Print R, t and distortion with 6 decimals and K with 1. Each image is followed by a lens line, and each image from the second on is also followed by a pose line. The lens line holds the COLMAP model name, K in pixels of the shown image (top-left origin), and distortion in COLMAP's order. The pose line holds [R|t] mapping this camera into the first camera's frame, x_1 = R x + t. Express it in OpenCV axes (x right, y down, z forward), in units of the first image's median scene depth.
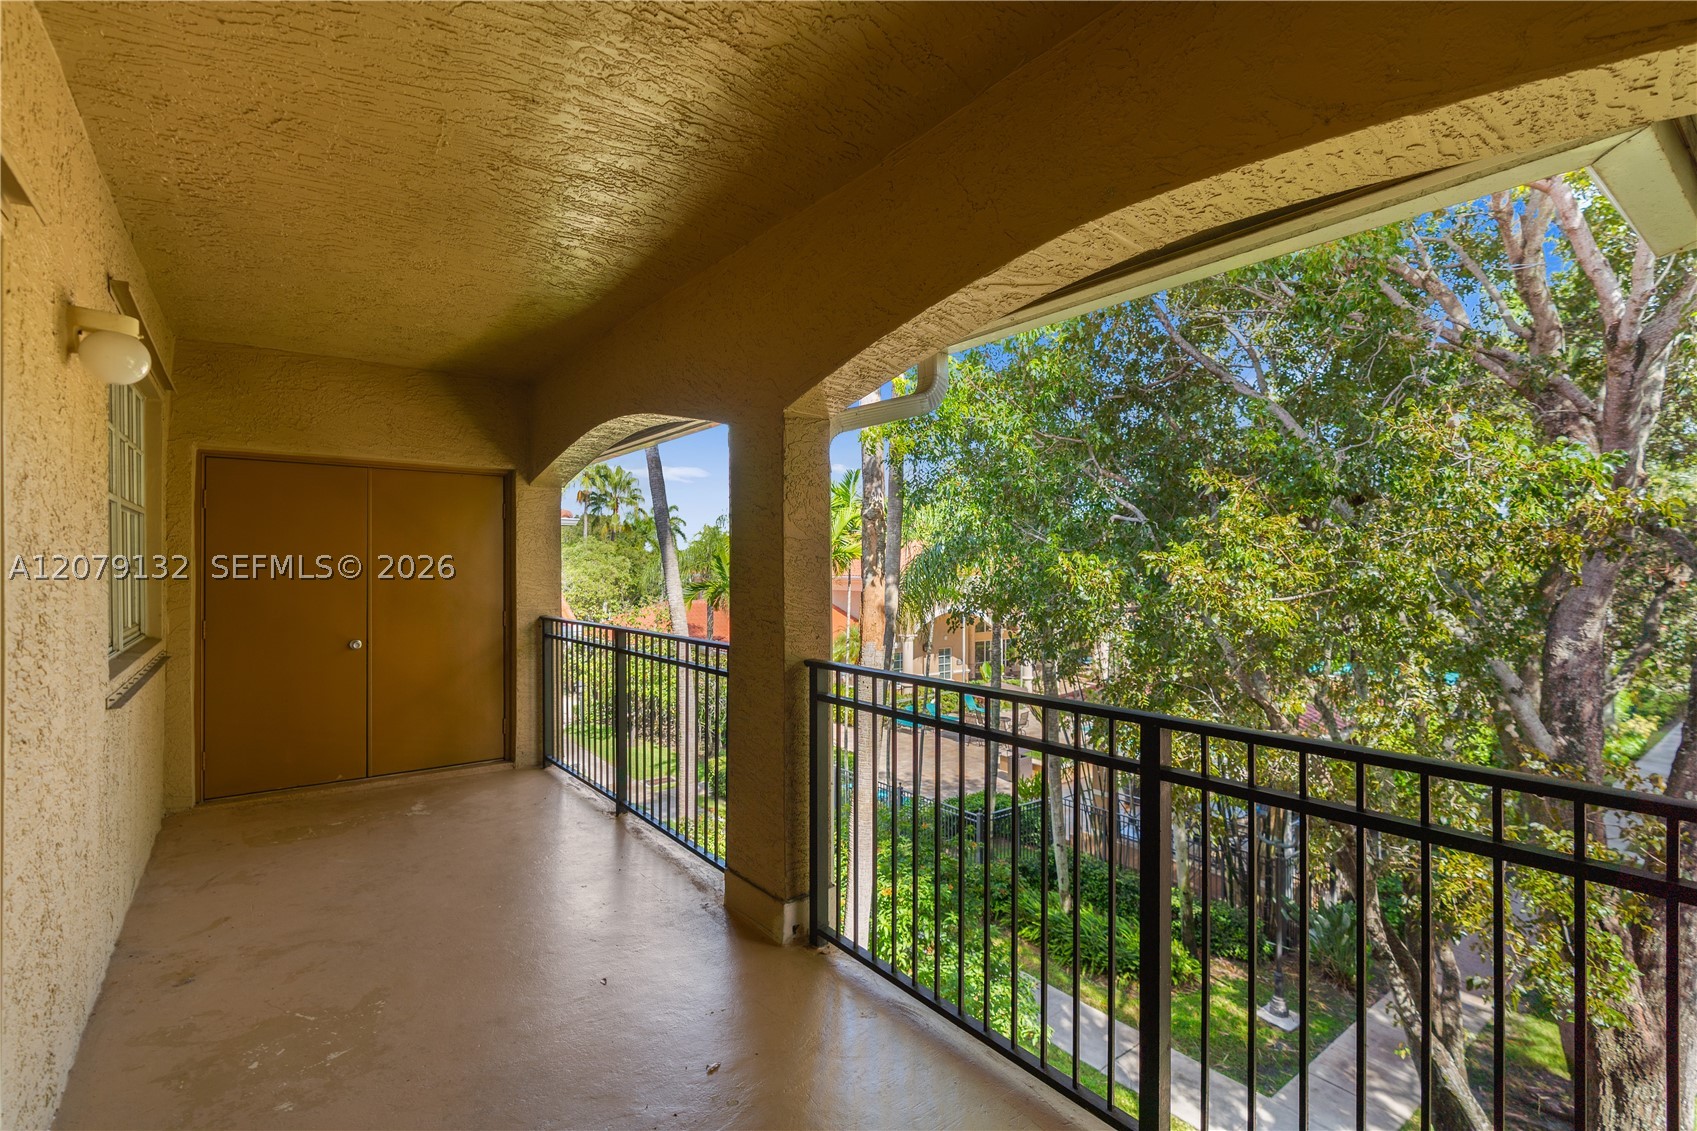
lens RADIAL K [[777.9, 0, 840.3], [0, 777.9, 569.8], [0, 0, 1]] dist [-0.000265, -0.000207]
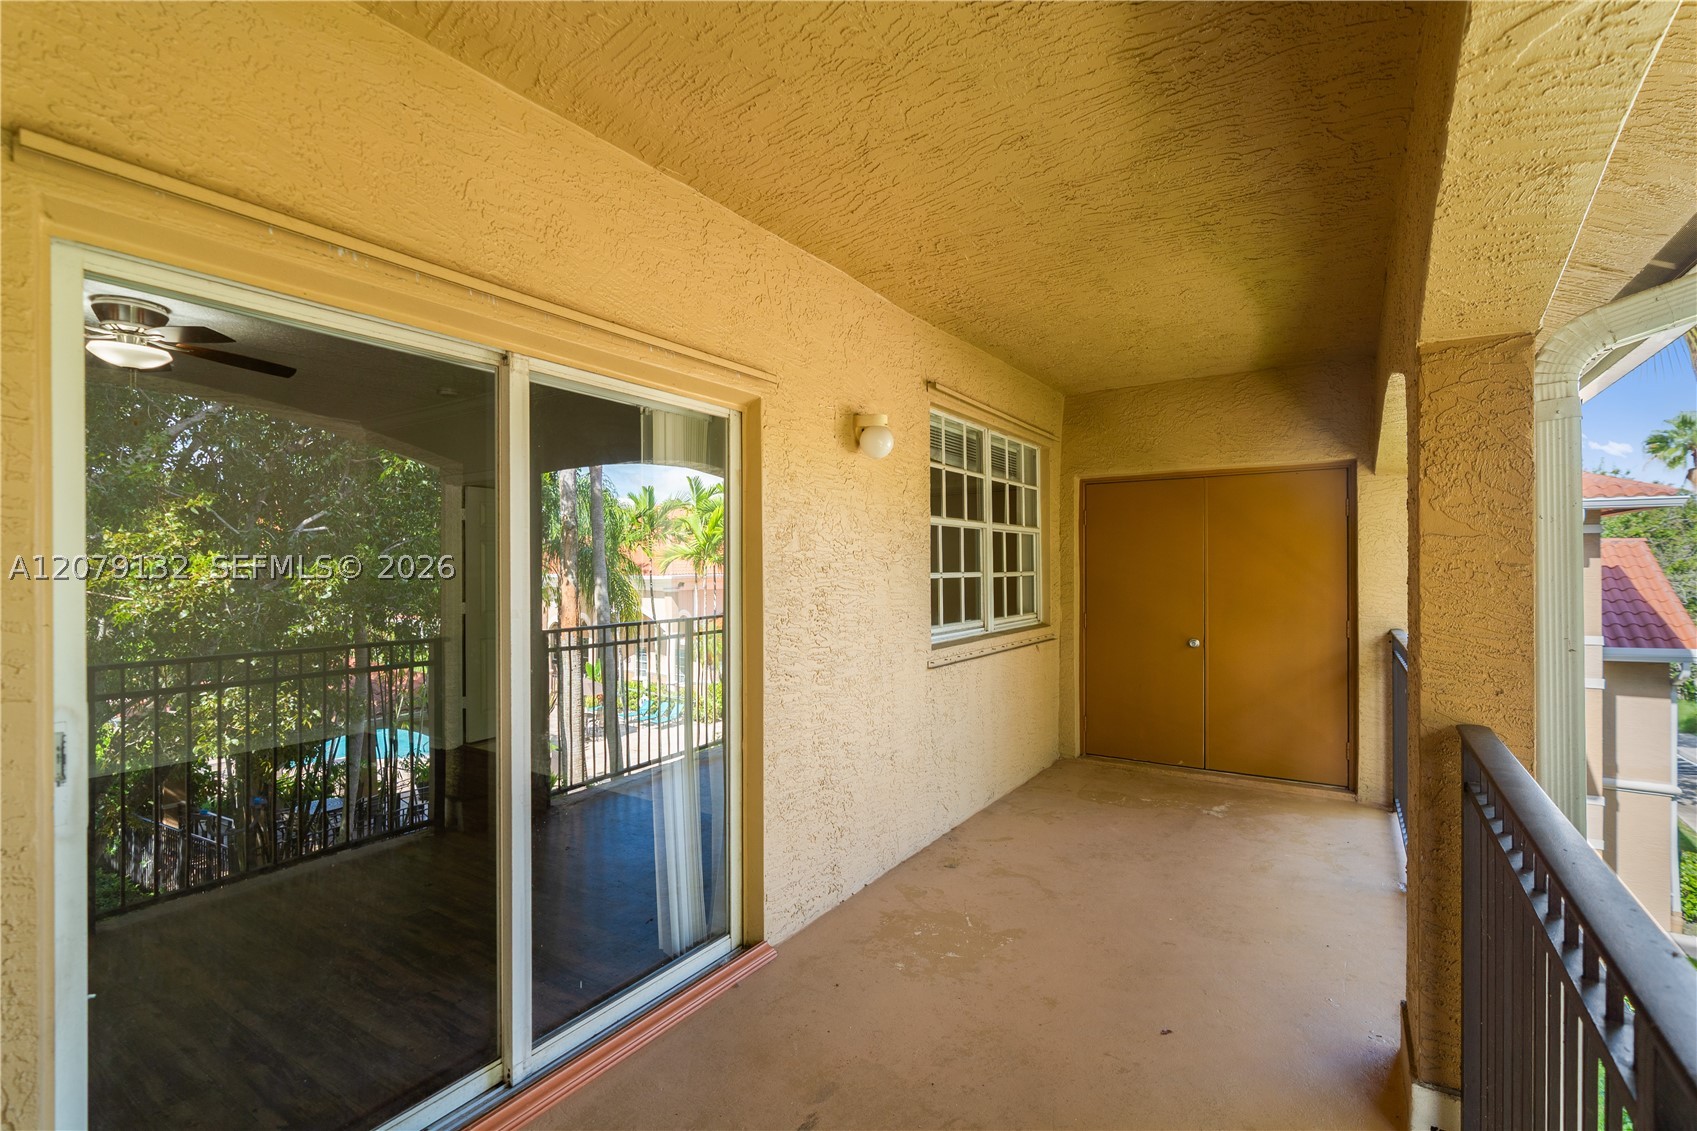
lens RADIAL K [[777.9, 0, 840.3], [0, 777.9, 569.8], [0, 0, 1]] dist [-0.000265, -0.000207]
pose [[0.331687, 0.000101, -0.943390, 0.211645], [0.001695, 0.999998, 0.000703, -0.006205], [0.943388, -0.001833, 0.331686, 0.167626]]
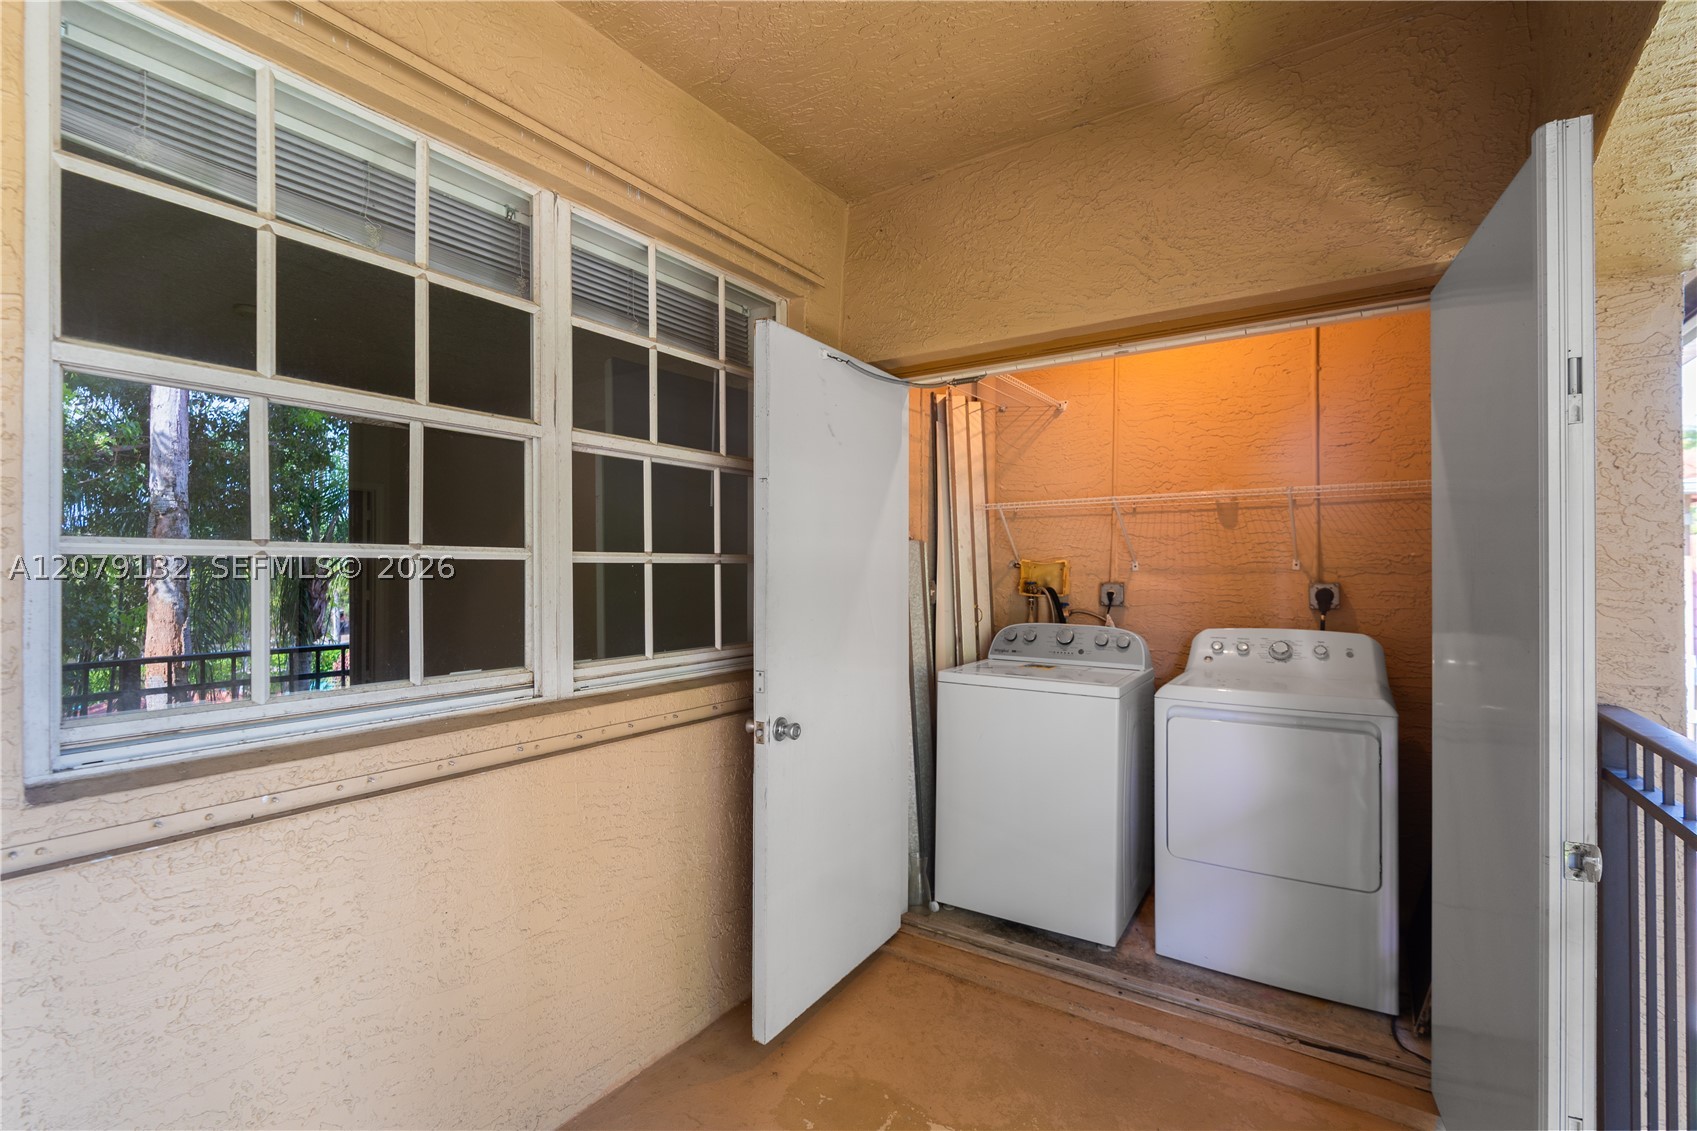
lens RADIAL K [[777.9, 0, 840.3], [0, 777.9, 569.8], [0, 0, 1]] dist [-0.000265, -0.000207]
pose [[0.313358, -0.002776, -0.949631, -0.190068], [0.000442, 0.999996, -0.002777, 0.007973], [0.949635, 0.000450, 0.313358, 0.637110]]
